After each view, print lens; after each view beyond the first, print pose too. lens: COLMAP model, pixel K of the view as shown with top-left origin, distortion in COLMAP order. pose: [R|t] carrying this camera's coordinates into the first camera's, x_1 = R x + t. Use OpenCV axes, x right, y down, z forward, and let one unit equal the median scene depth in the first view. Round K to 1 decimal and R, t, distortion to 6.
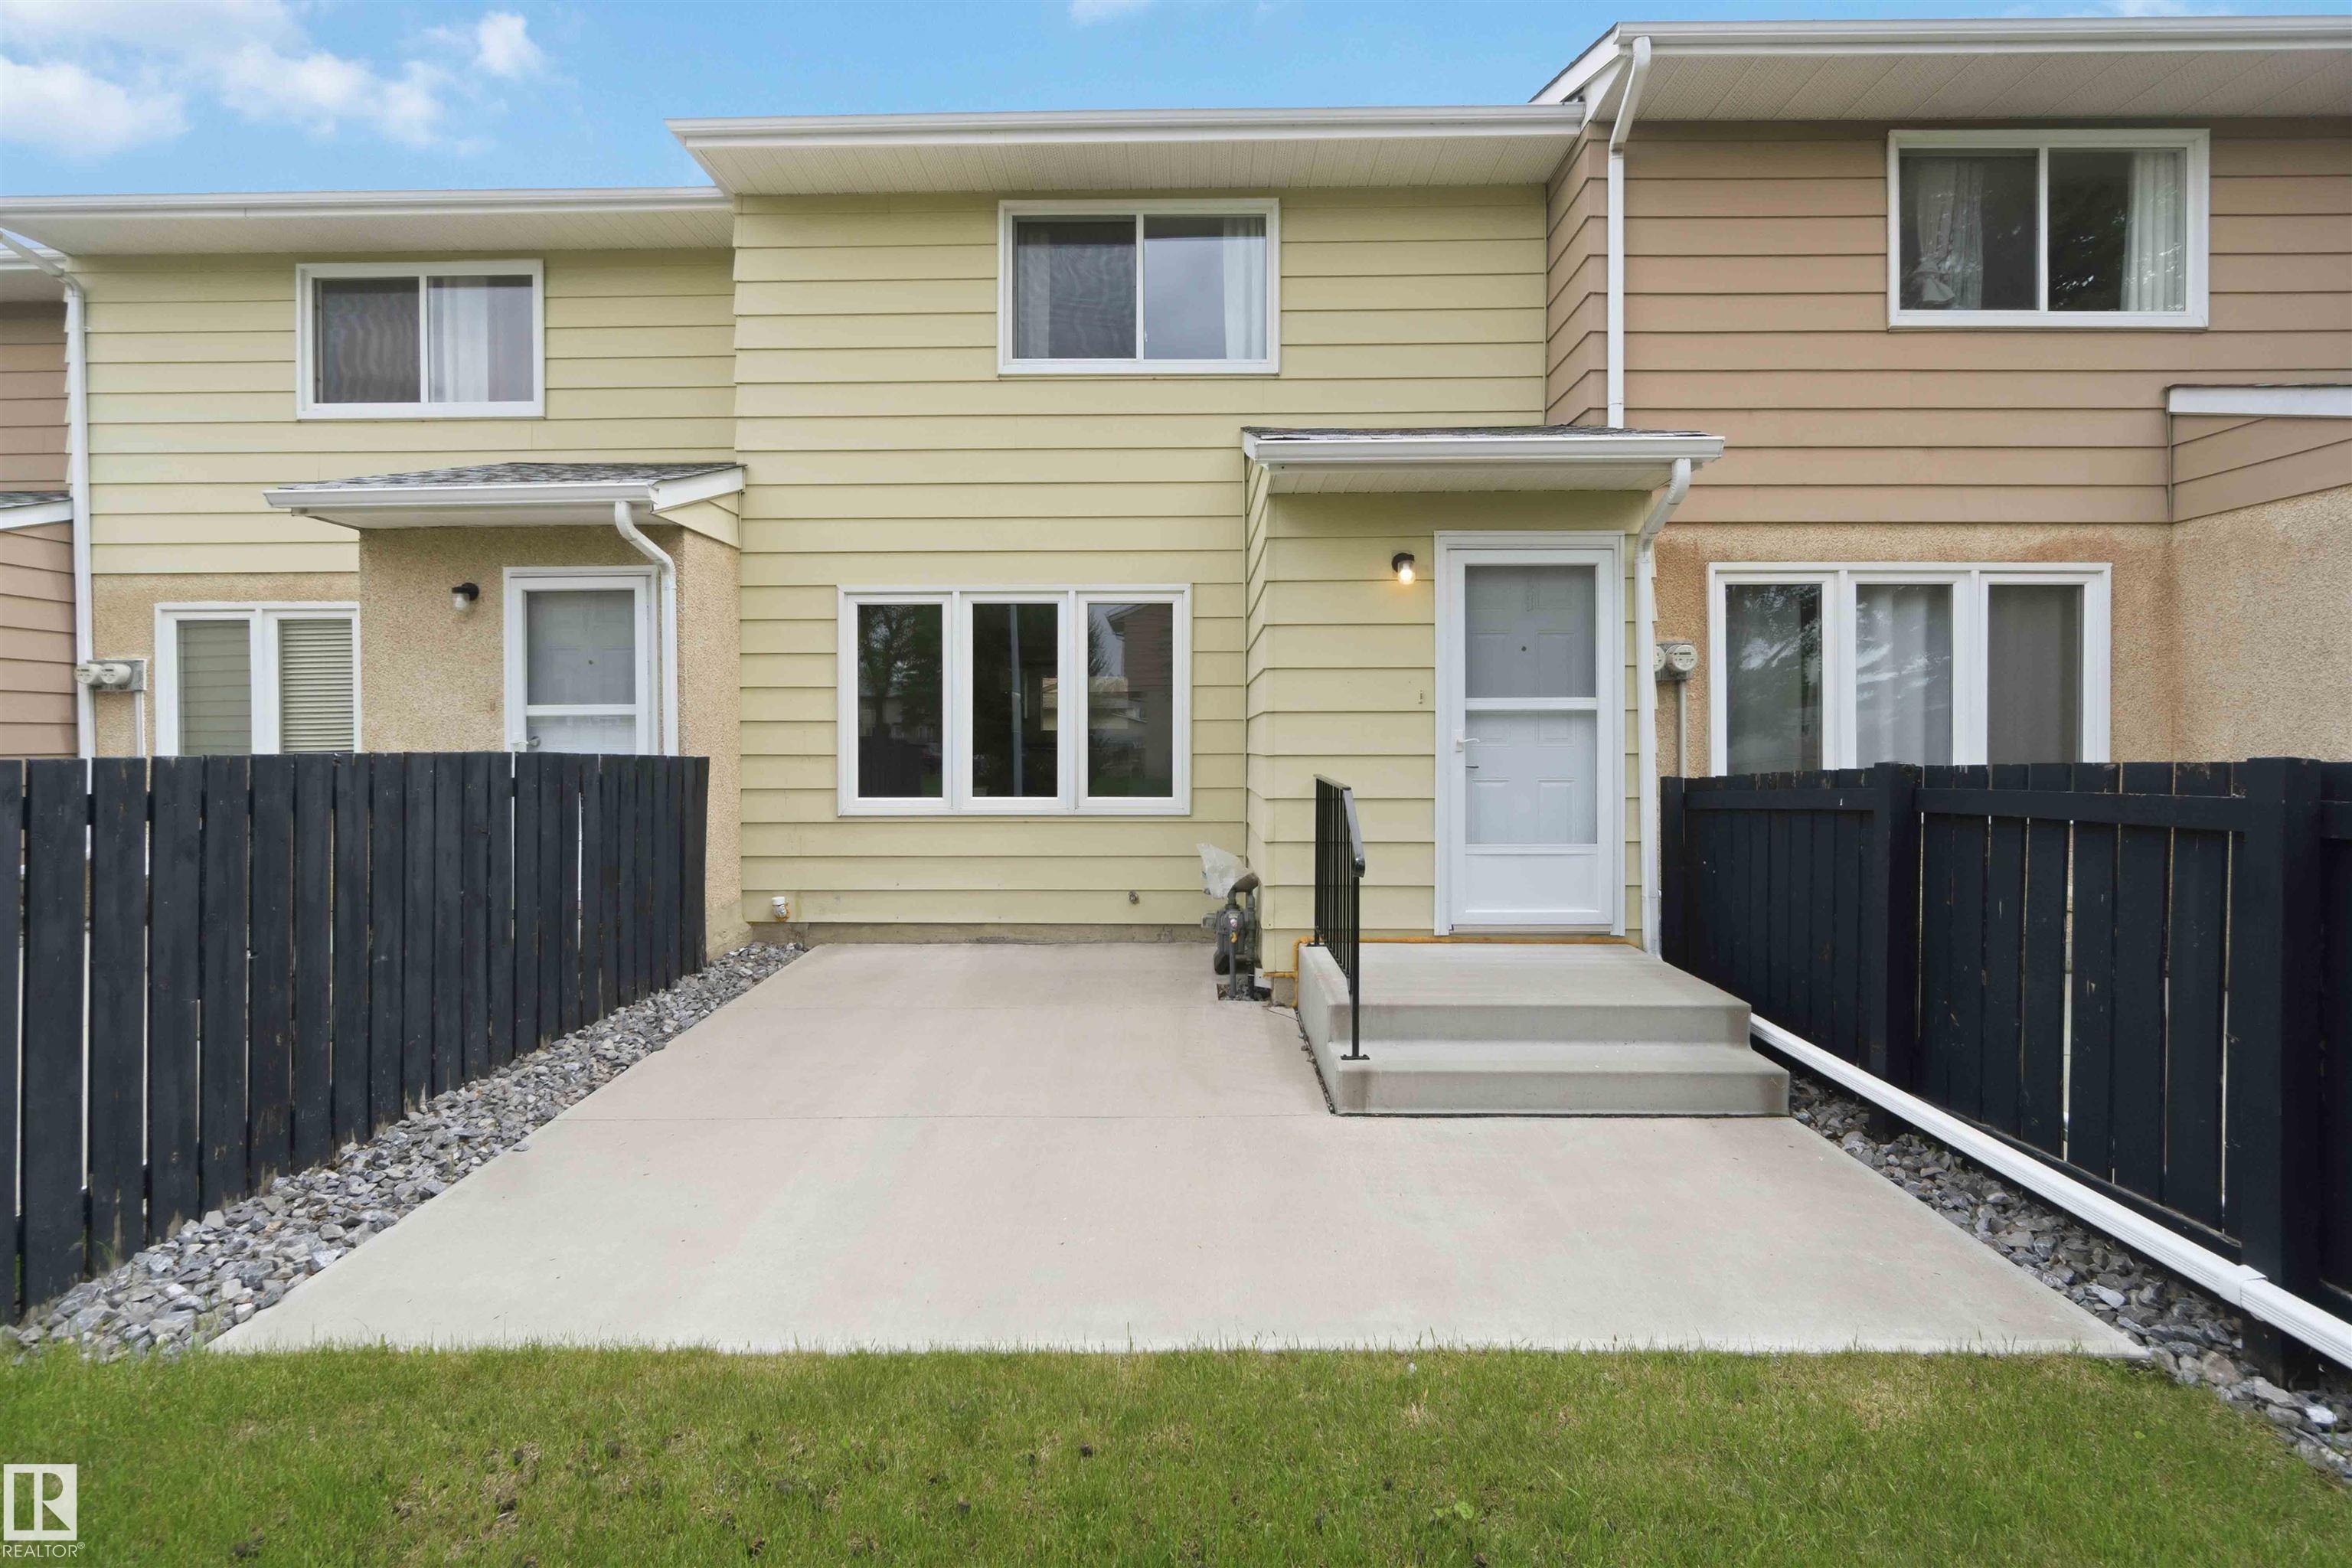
lens RADIAL K [[993.5, 0, 1170.1], [0, 993.5, 745.5], [0, 0, 1]] dist [-0.005301, -0.000054]
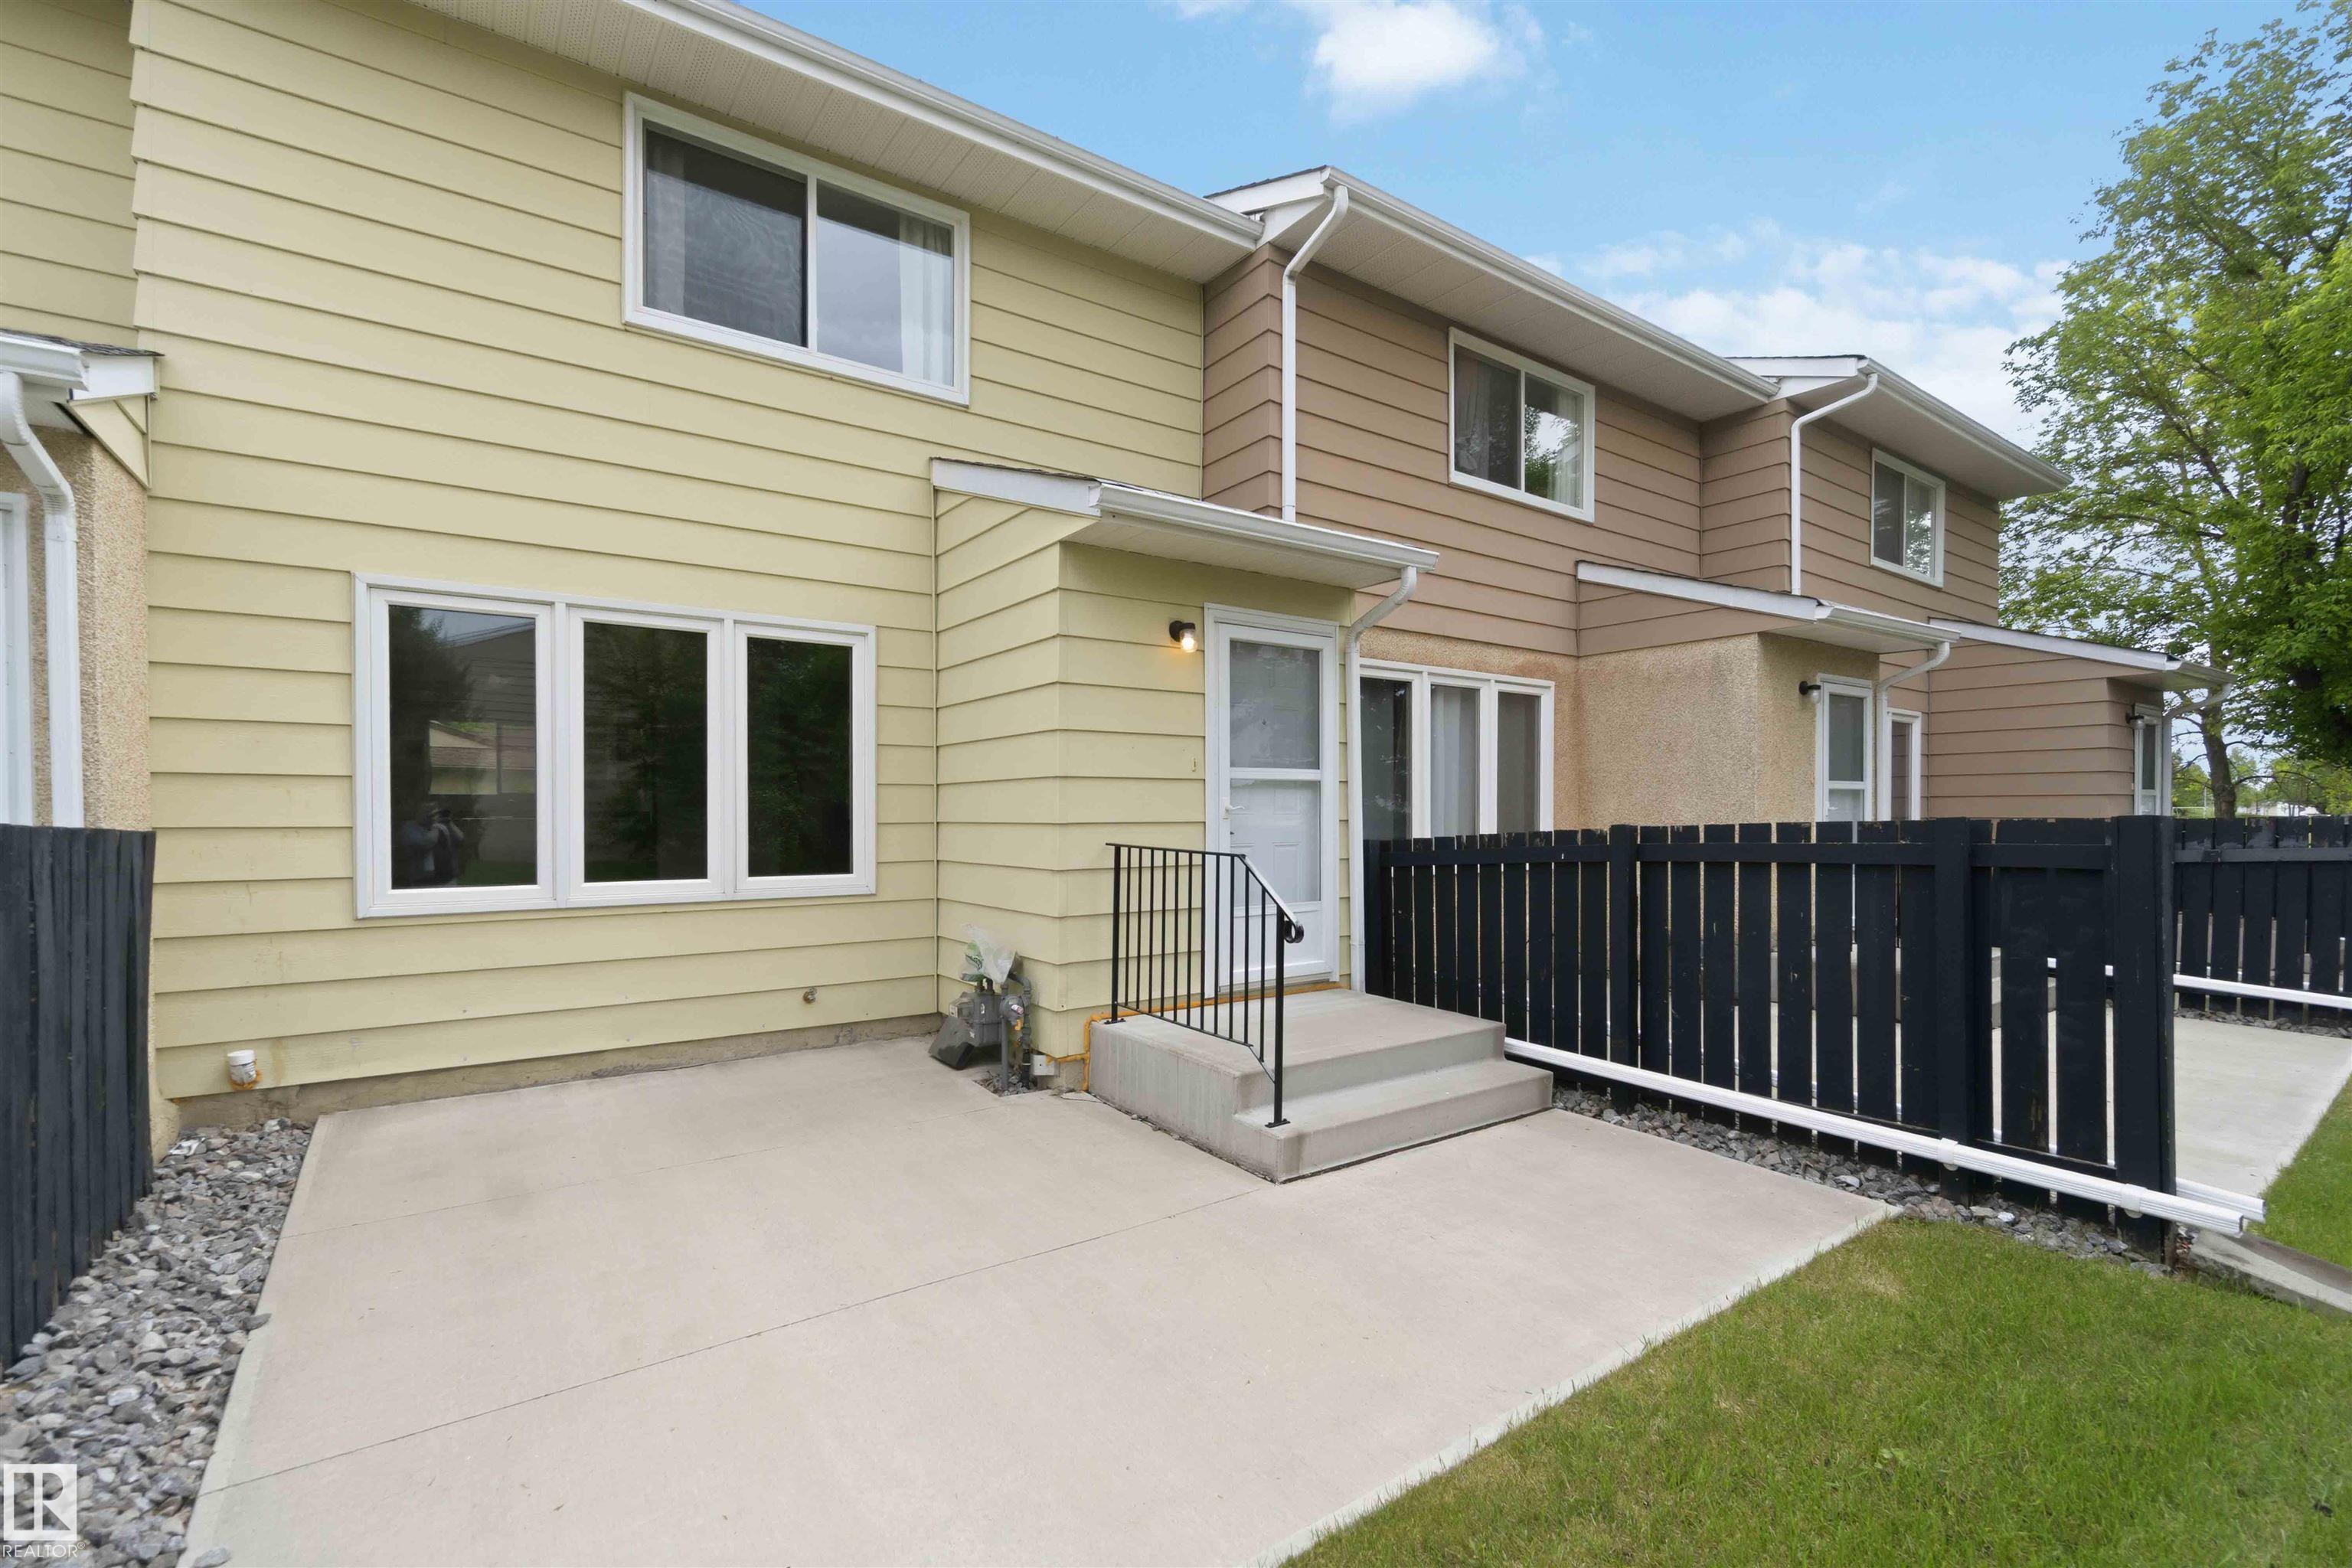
lens RADIAL K [[1019.5, 0, 1153.6], [0, 1019.5, 819.5], [0, 0, 1]] dist [-0.001609, 0.000192]
pose [[0.815100, -0.003931, 0.579307, -0.329928], [0.001449, 0.999988, 0.004747, 0.001873], [-0.579318, -0.003030, 0.815096, 0.150717]]
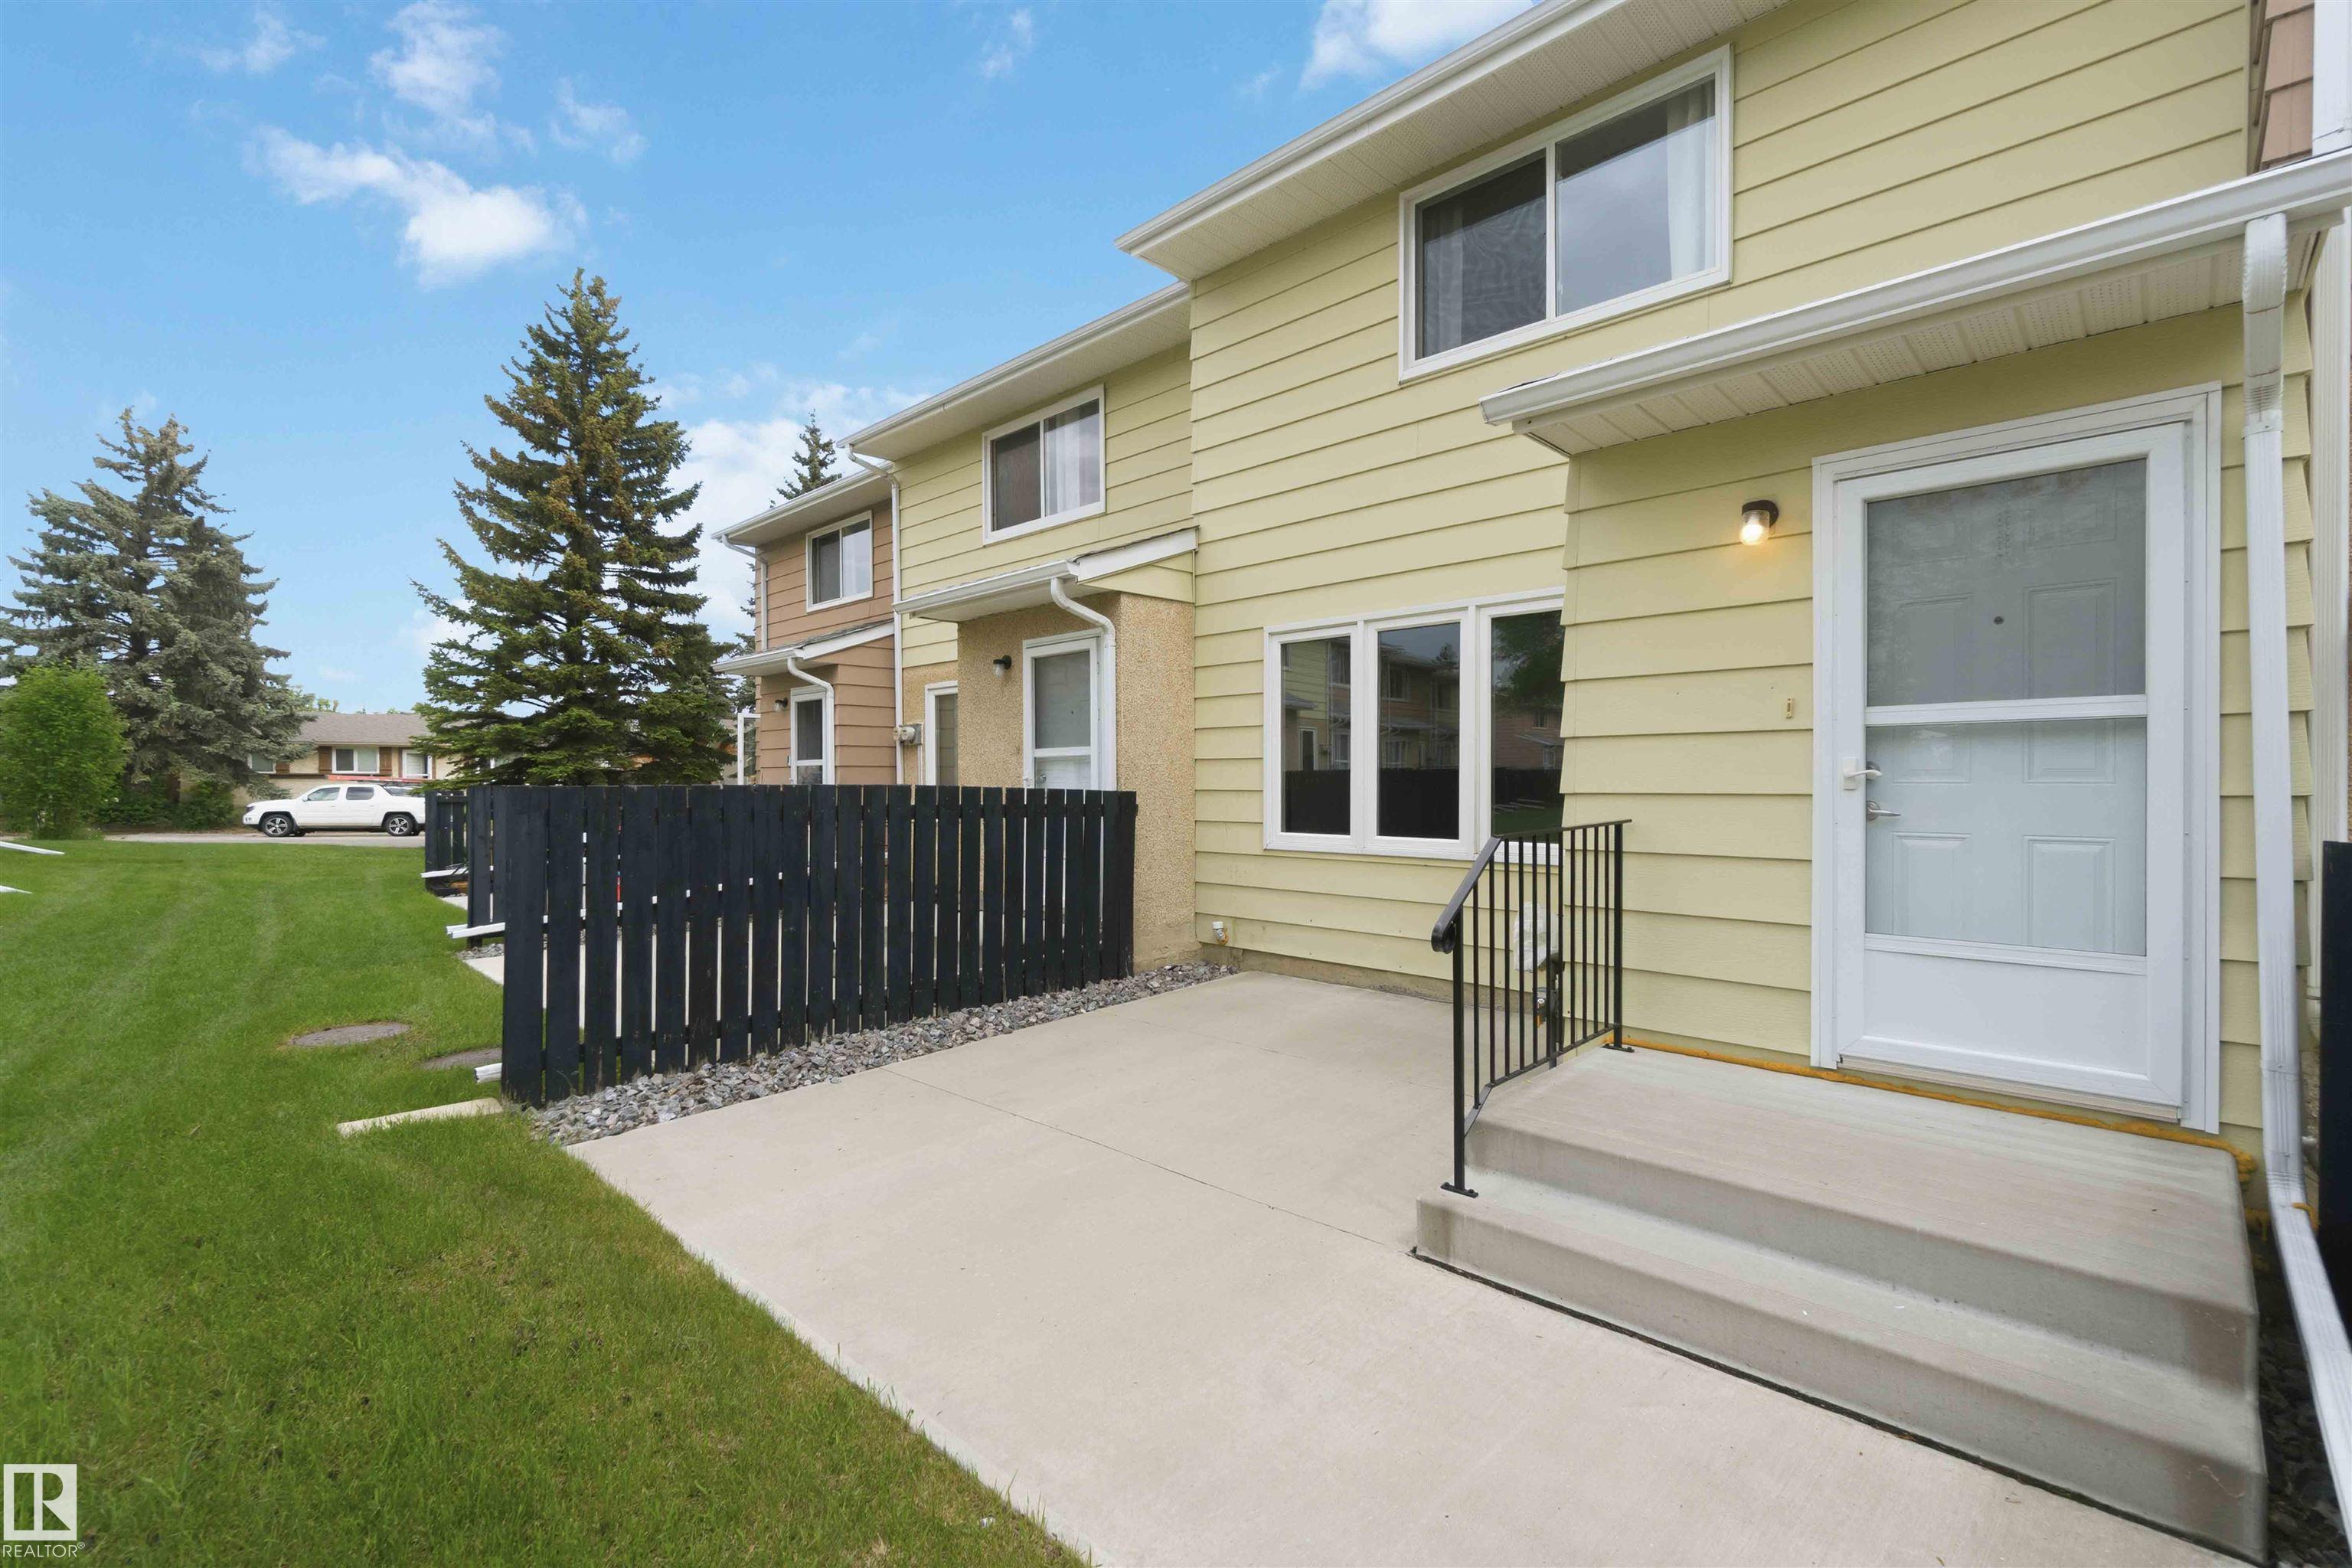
lens RADIAL K [[1009.9, 0, 1176.0], [0, 1009.9, 784.0], [0, 0, 1]] dist [-0.000971, 0.000092]
pose [[0.734112, 0.002339, -0.679025, 0.353464], [-0.002608, 0.999996, 0.000626, 0.002733], [0.679024, 0.001311, 0.734115, 0.183544]]
